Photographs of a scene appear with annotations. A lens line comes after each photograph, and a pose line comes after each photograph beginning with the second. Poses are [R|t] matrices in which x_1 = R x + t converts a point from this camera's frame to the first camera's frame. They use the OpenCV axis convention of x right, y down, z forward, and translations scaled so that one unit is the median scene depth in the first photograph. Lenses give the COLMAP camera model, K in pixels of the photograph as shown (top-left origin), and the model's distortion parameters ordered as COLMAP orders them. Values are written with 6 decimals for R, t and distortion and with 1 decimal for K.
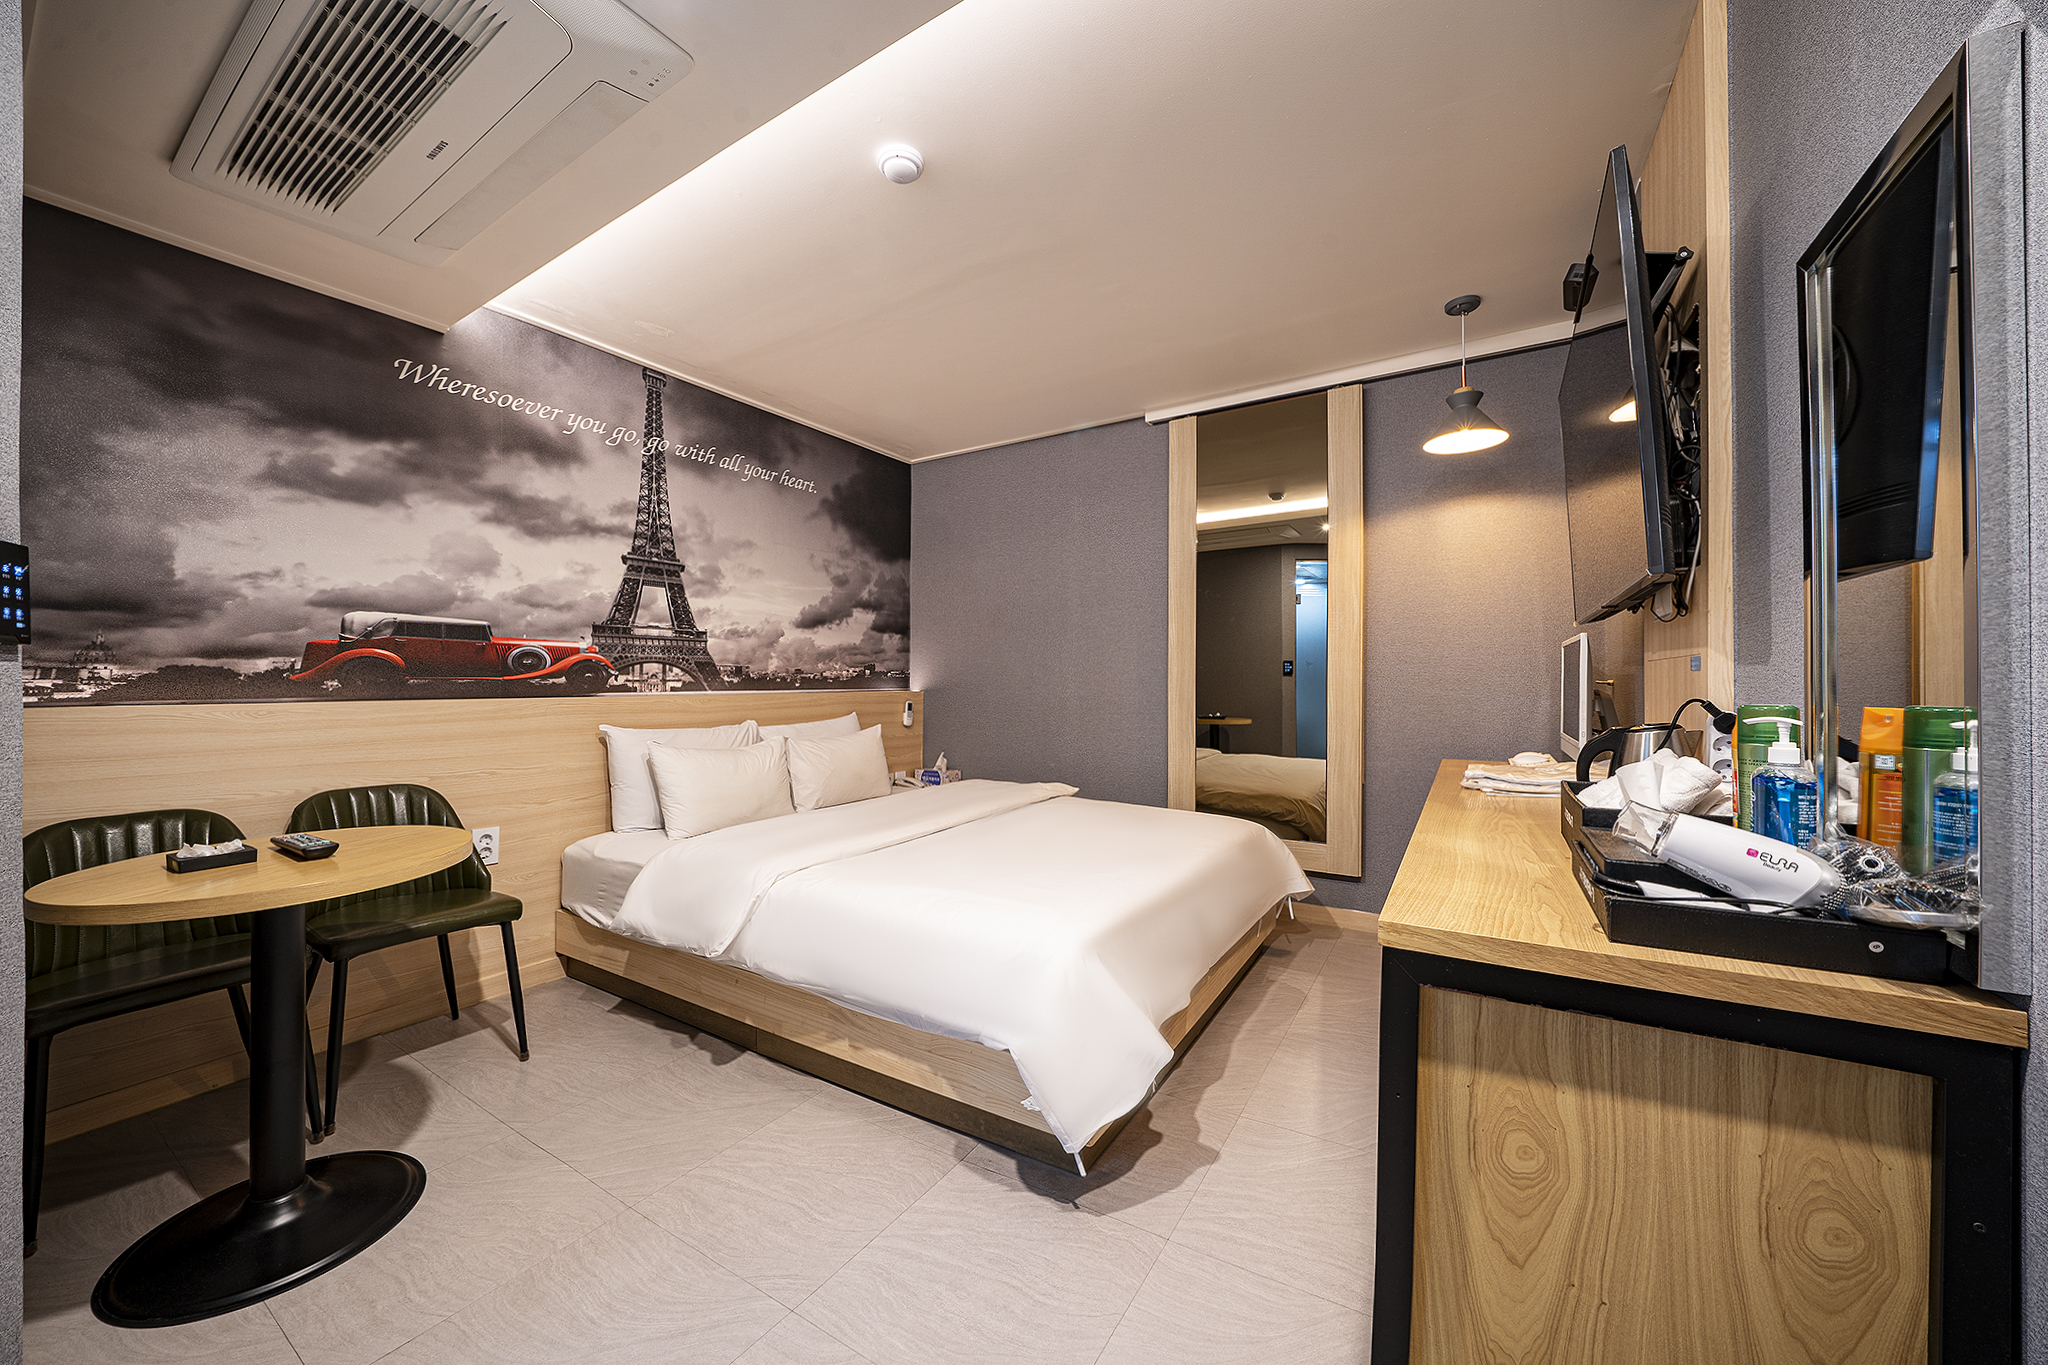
lens RADIAL K [[717.6, 0, 1023.6], [0, 717.6, 676.8], [0, 0, 1]] dist [-0.020489, 0.000030]
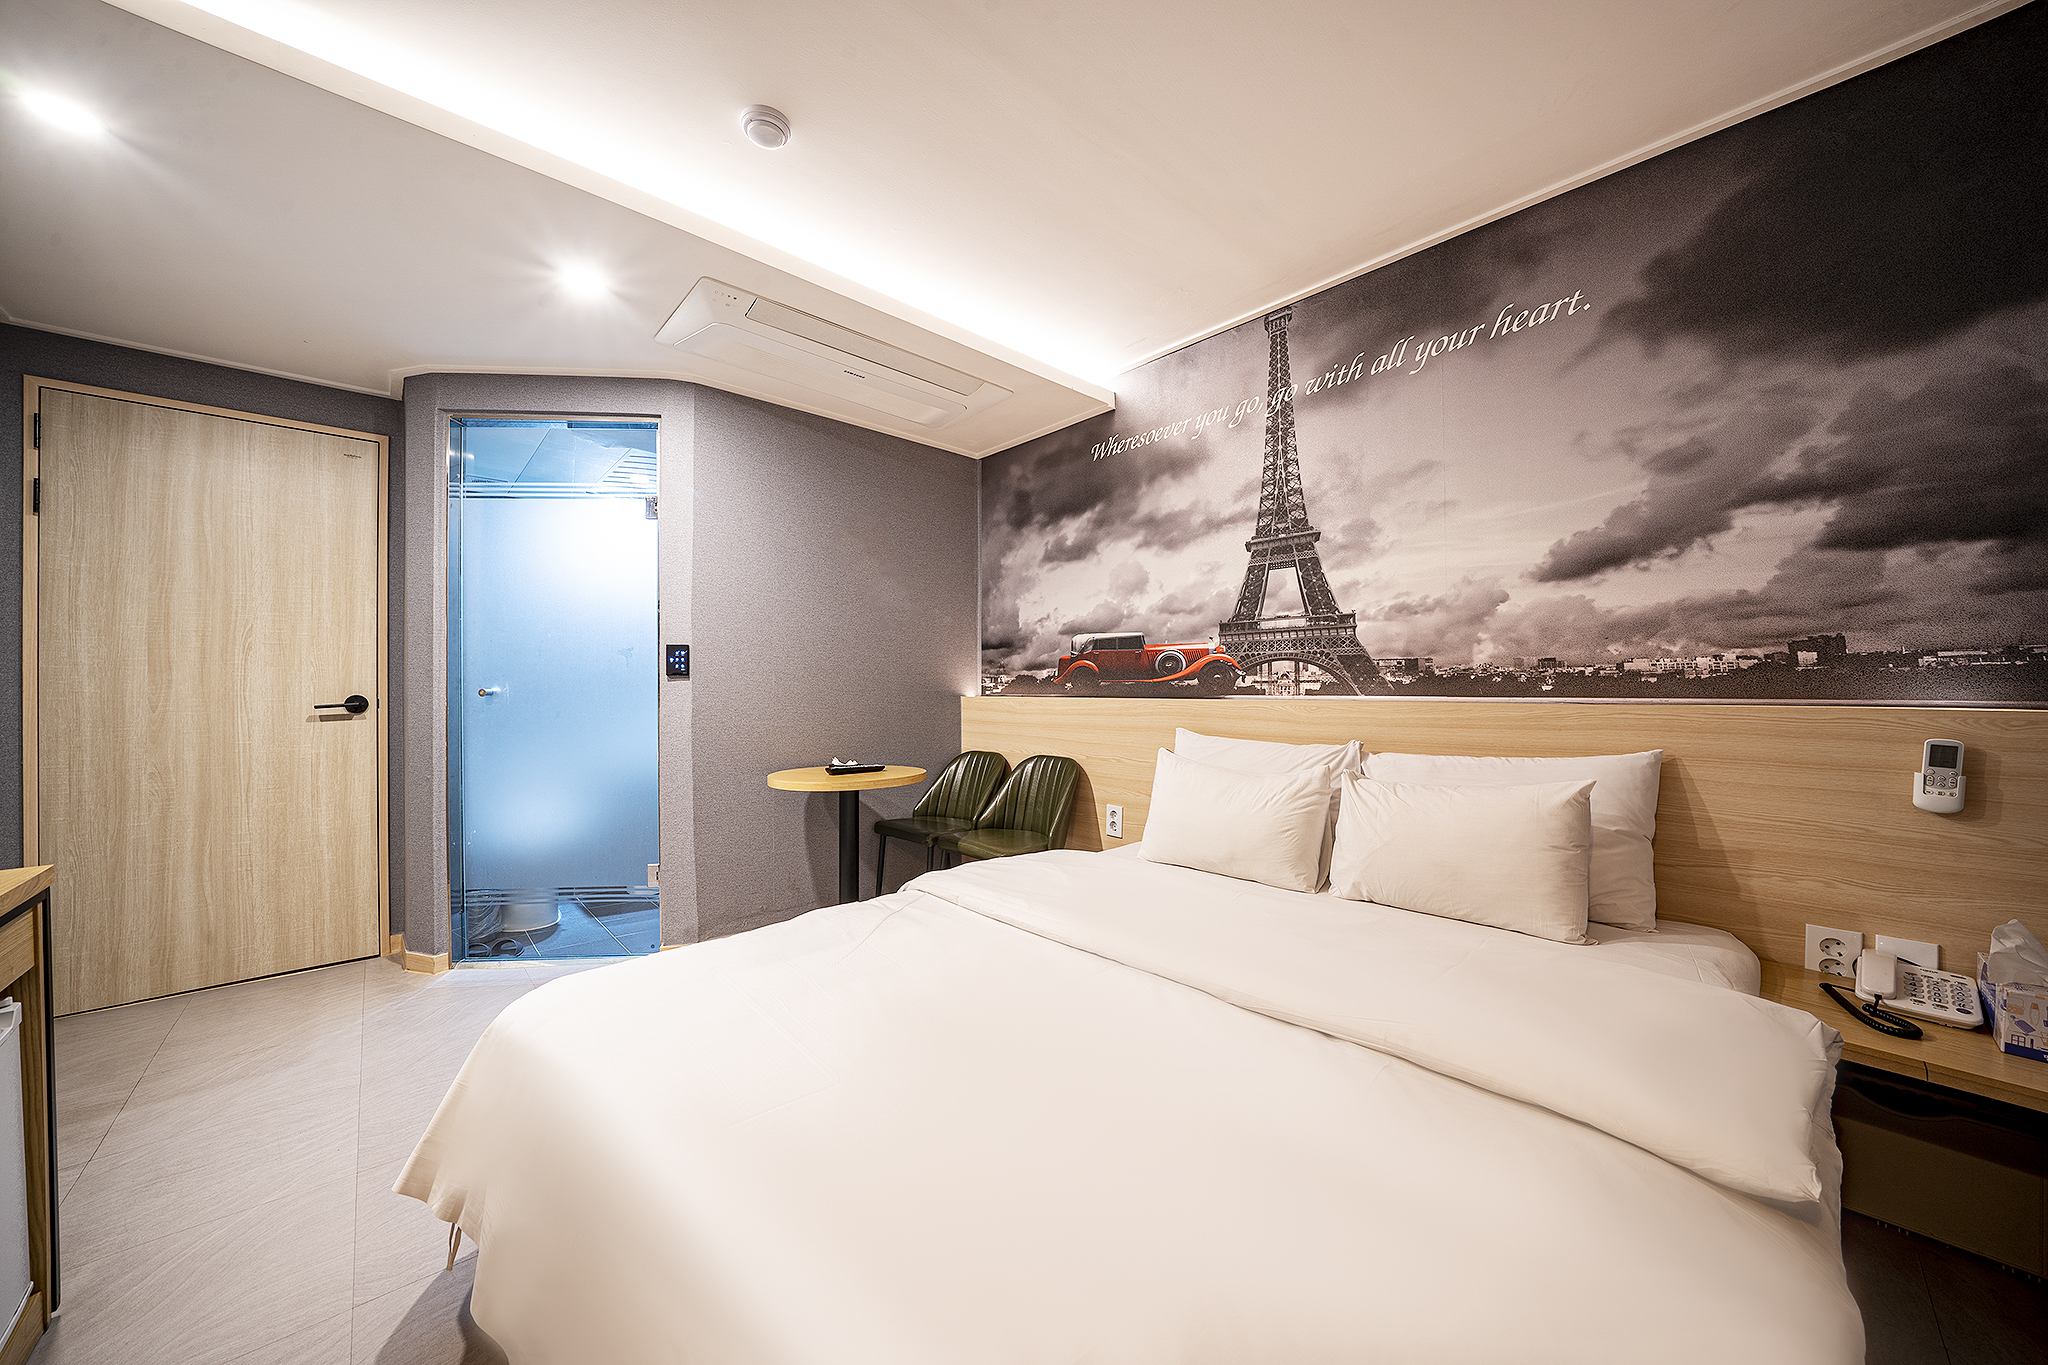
lens RADIAL K [[717.6, 0, 1017.7], [0, 717.6, 684.0], [0, 0, 1]] dist [-0.020489, 0.000030]
pose [[-0.264328, -0.002790, -0.964429, 0.385002], [0.007176, 0.999962, -0.004859, 0.010239], [0.964406, -0.008205, -0.264298, 0.968420]]
